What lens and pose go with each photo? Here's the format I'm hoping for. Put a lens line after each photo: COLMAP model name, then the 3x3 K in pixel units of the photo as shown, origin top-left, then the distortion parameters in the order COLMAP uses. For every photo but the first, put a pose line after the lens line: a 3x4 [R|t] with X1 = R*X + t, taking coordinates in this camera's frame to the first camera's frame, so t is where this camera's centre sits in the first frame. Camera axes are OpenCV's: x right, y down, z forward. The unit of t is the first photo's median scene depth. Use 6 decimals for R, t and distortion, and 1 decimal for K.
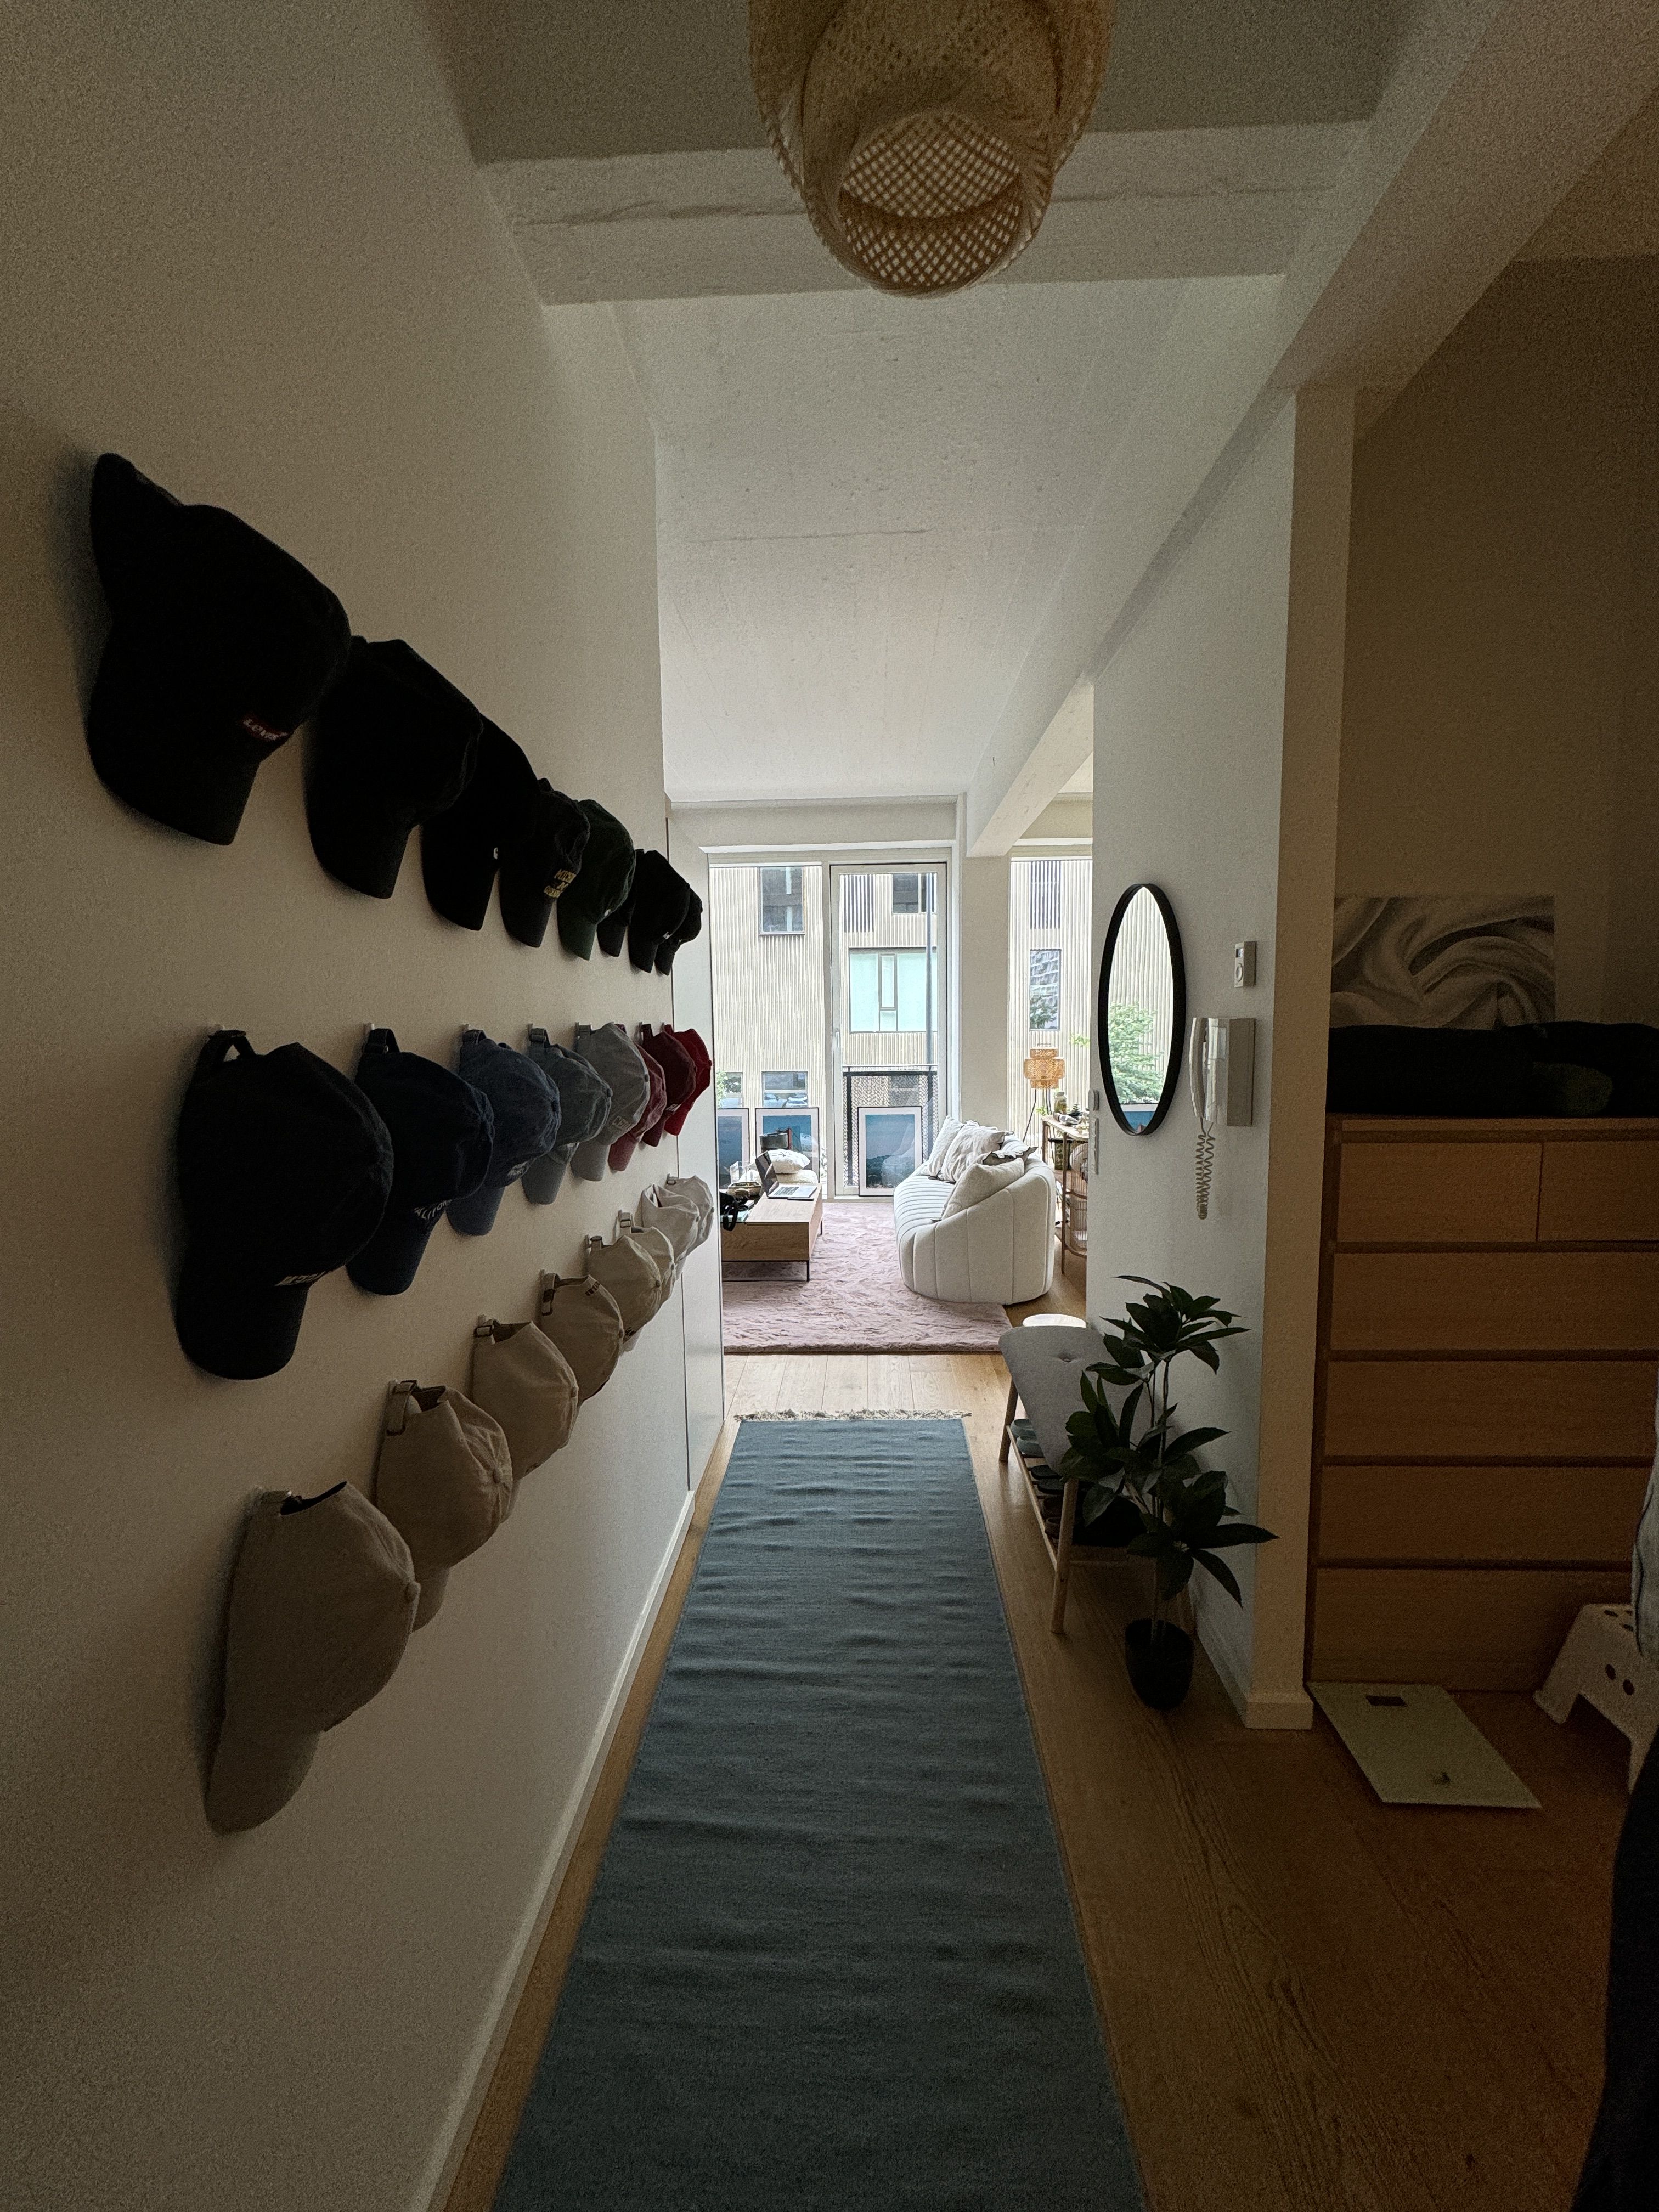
lens RADIAL K [[872.3, 0, 829.5], [0, 872.3, 1106.0], [0, 0, 1]] dist [-0.012240, 0.000053]
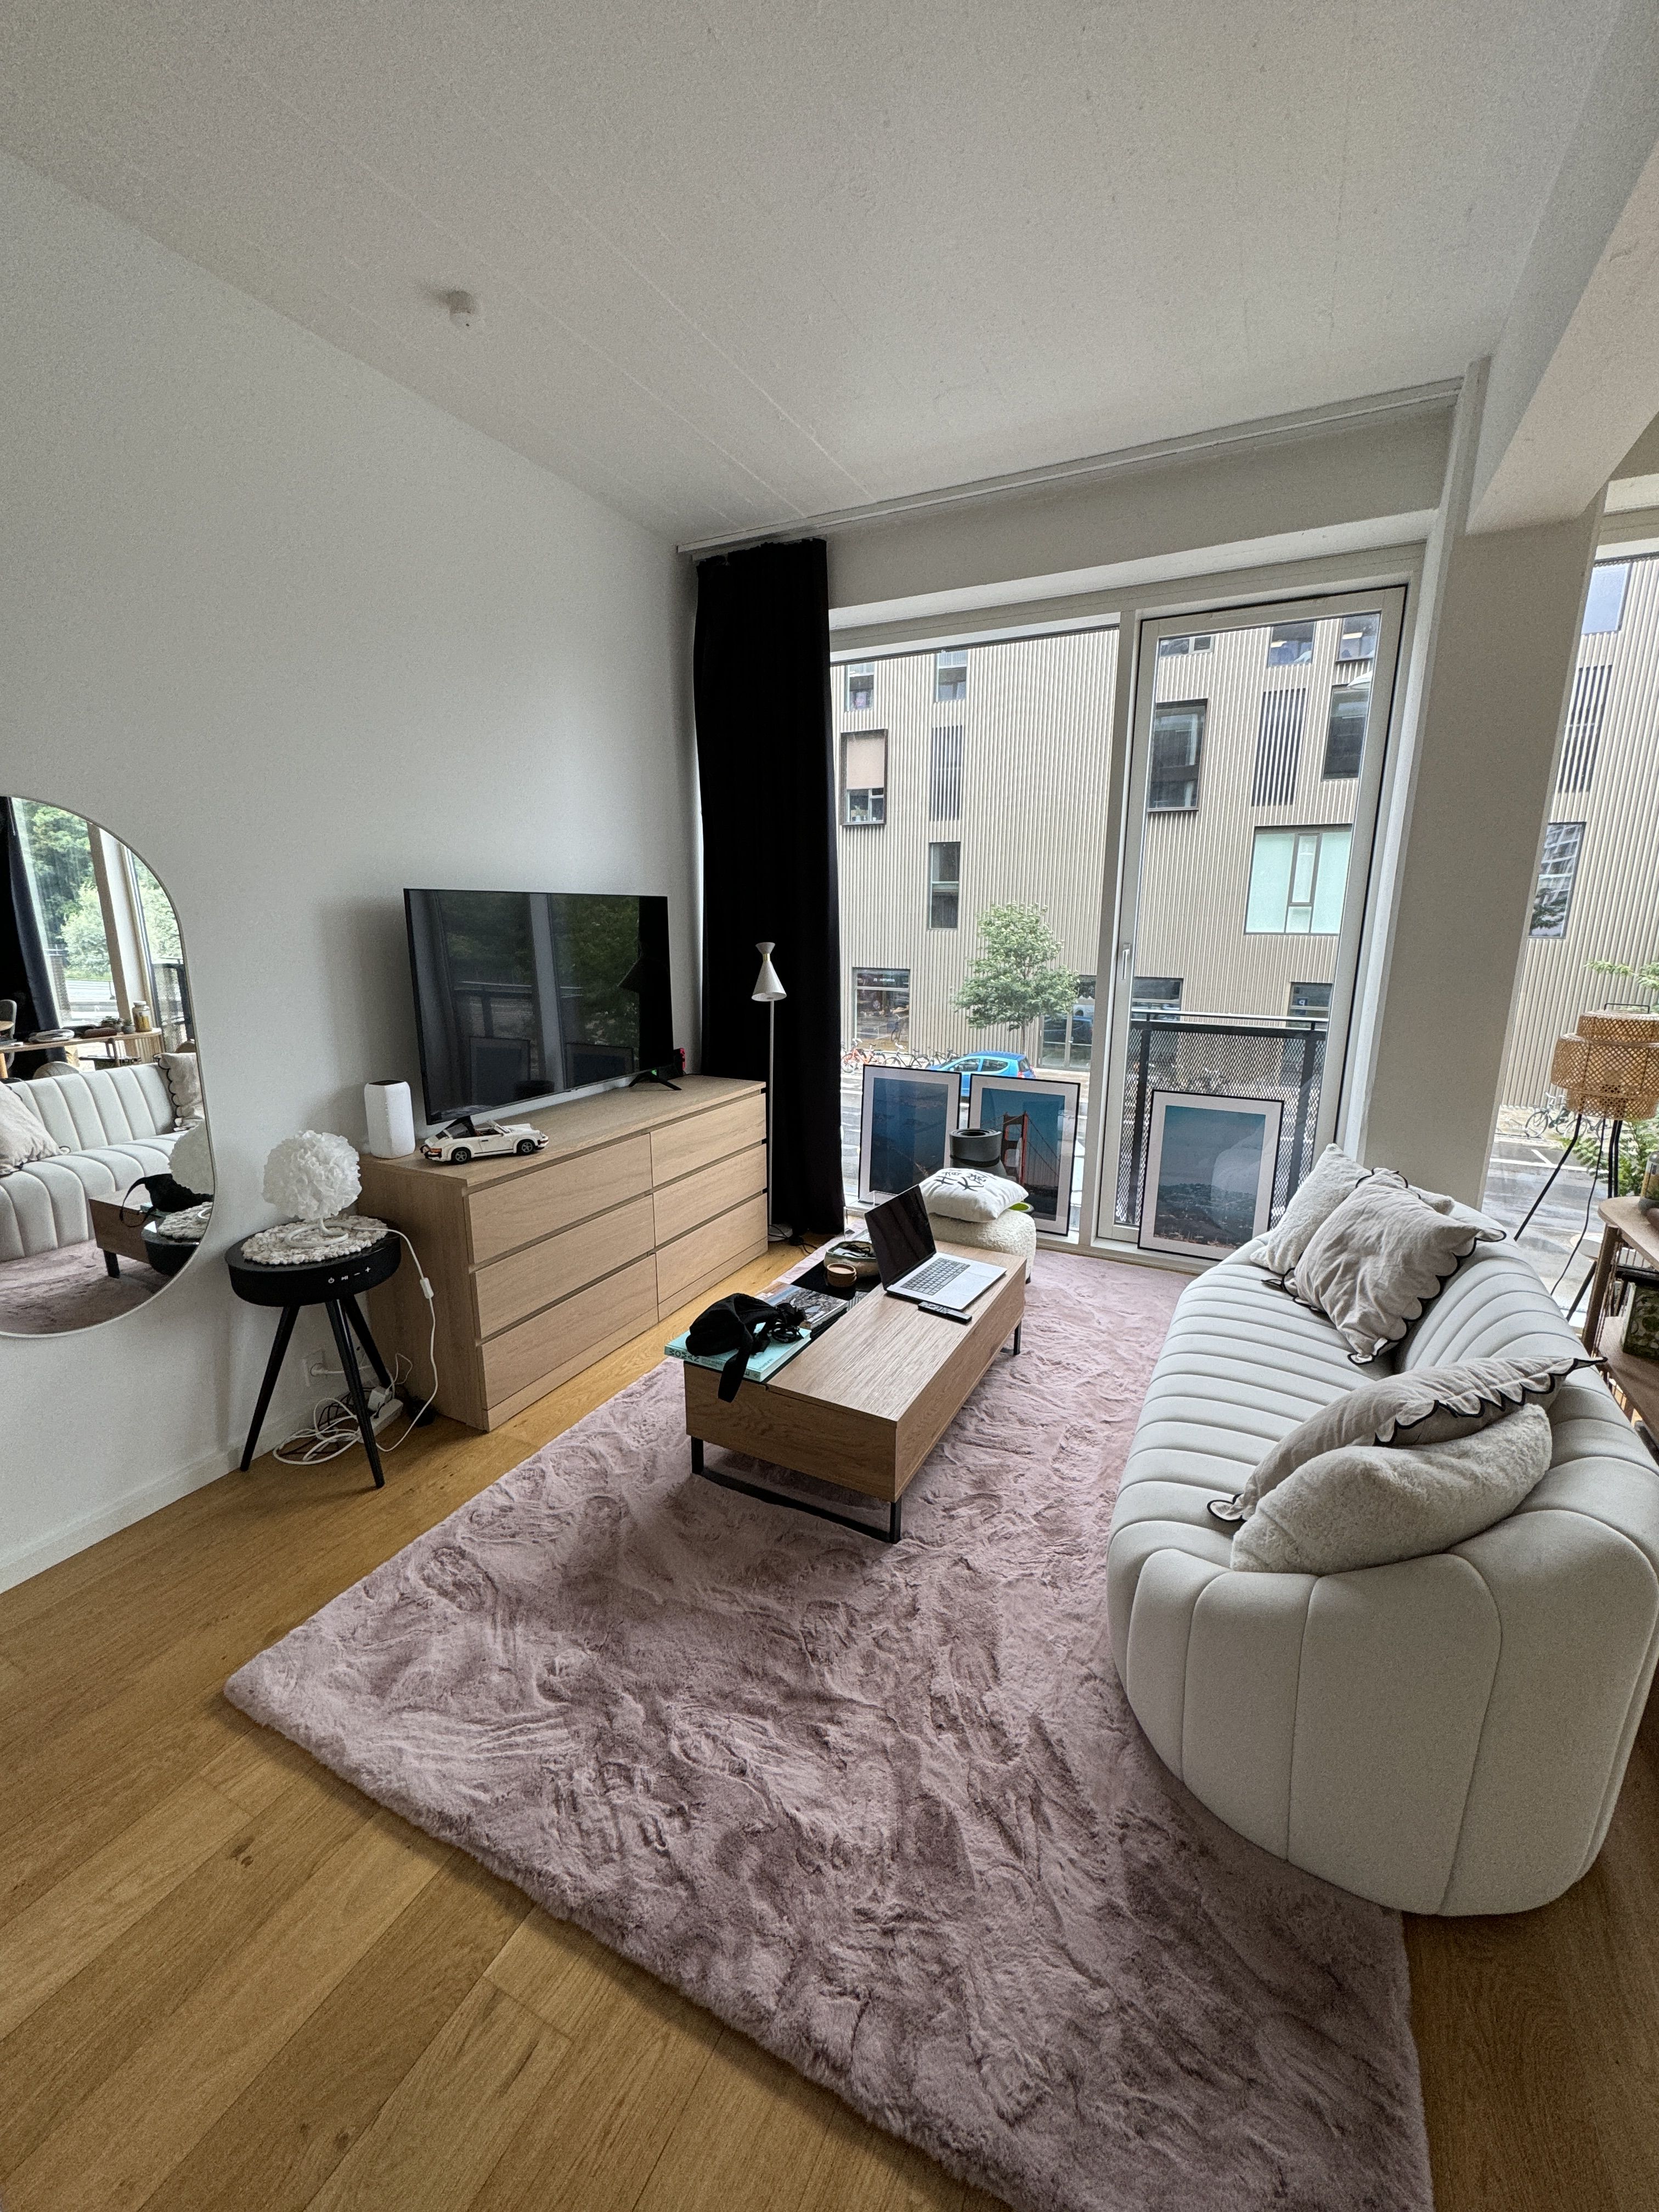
lens RADIAL K [[872.3, 0, 829.5], [0, 872.3, 1106.0], [0, 0, 1]] dist [-0.012240, 0.000053]
pose [[0.910013, 0.109317, -0.399908, 0.075349], [-0.059772, 0.989127, 0.134369, -0.055656], [0.410248, -0.098374, 0.906653, 0.473925]]
